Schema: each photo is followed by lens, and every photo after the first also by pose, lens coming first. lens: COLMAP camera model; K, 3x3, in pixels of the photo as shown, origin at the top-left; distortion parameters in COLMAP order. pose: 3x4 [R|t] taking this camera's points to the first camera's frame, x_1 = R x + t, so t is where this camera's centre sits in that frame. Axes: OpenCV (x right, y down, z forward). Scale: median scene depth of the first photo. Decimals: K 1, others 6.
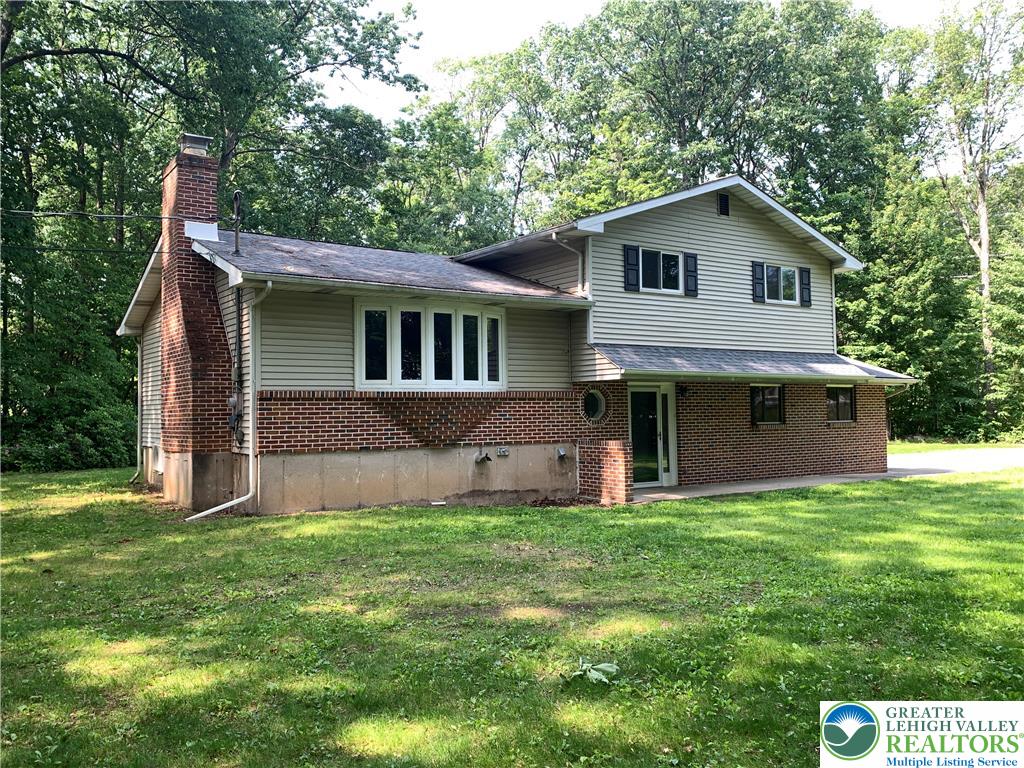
lens RADIAL K [[853.3, 0, 512.0], [0, 853.3, 384.0], [0, 0, 1]] dist [0.088442, -0.001429]
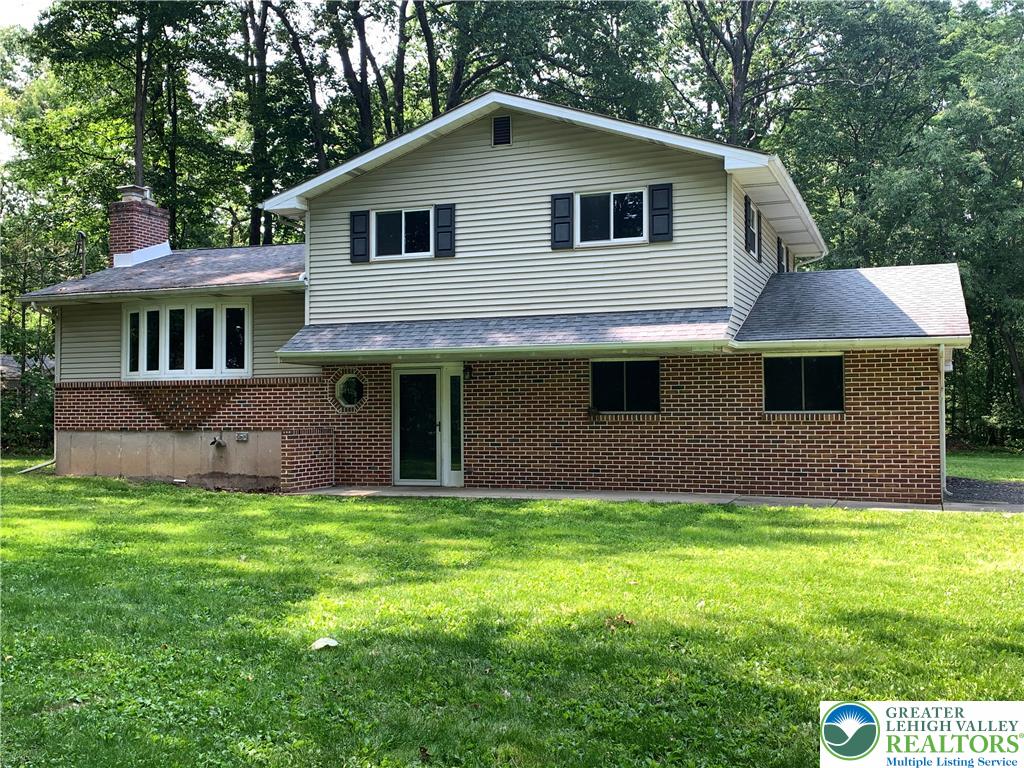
lens RADIAL K [[1043.0, 0, 512.0], [0, 1043.0, 384.0], [0, 0, 1]] dist [0.192880, -0.605066]
pose [[0.555873, -0.015470, -0.831123, 1.197700], [0.025972, 0.999662, -0.001237, 0.024665], [0.830861, -0.020899, 0.556087, 0.550479]]
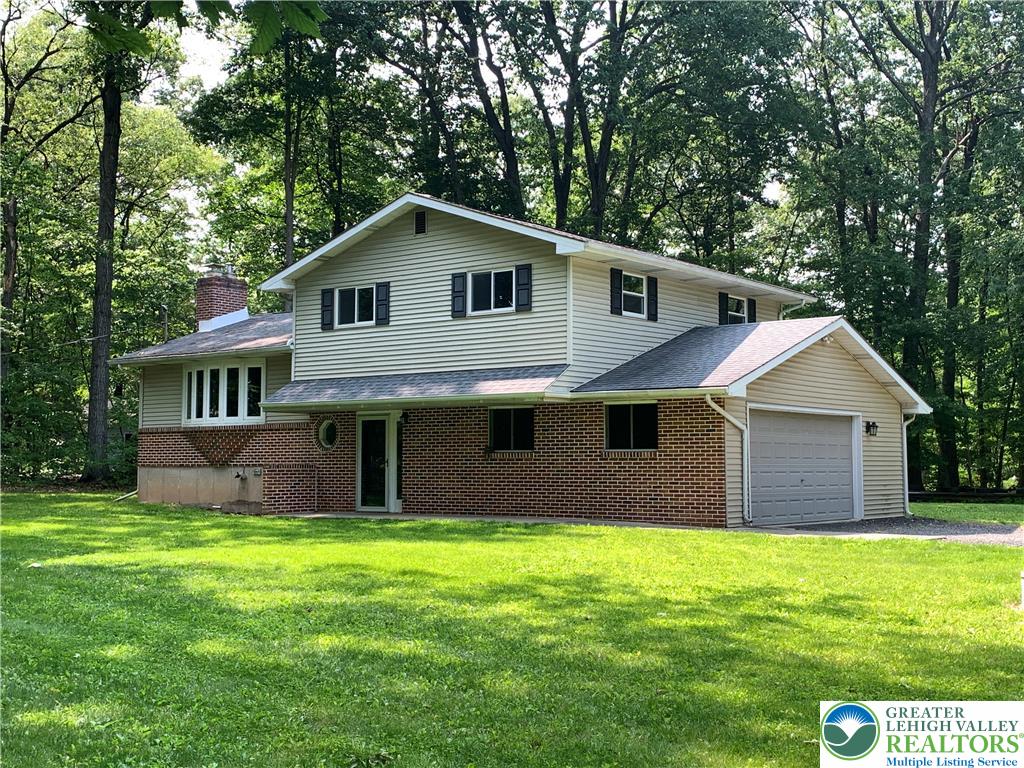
lens RADIAL K [[1270.2, 0, 512.0], [0, 1270.2, 384.0], [0, 0, 1]] dist [0.132710, -0.002157]
pose [[0.293913, -0.048815, -0.954585, 1.875130], [0.028634, 0.998696, -0.042255, 0.039259], [0.955403, -0.014914, 0.294928, 0.782848]]
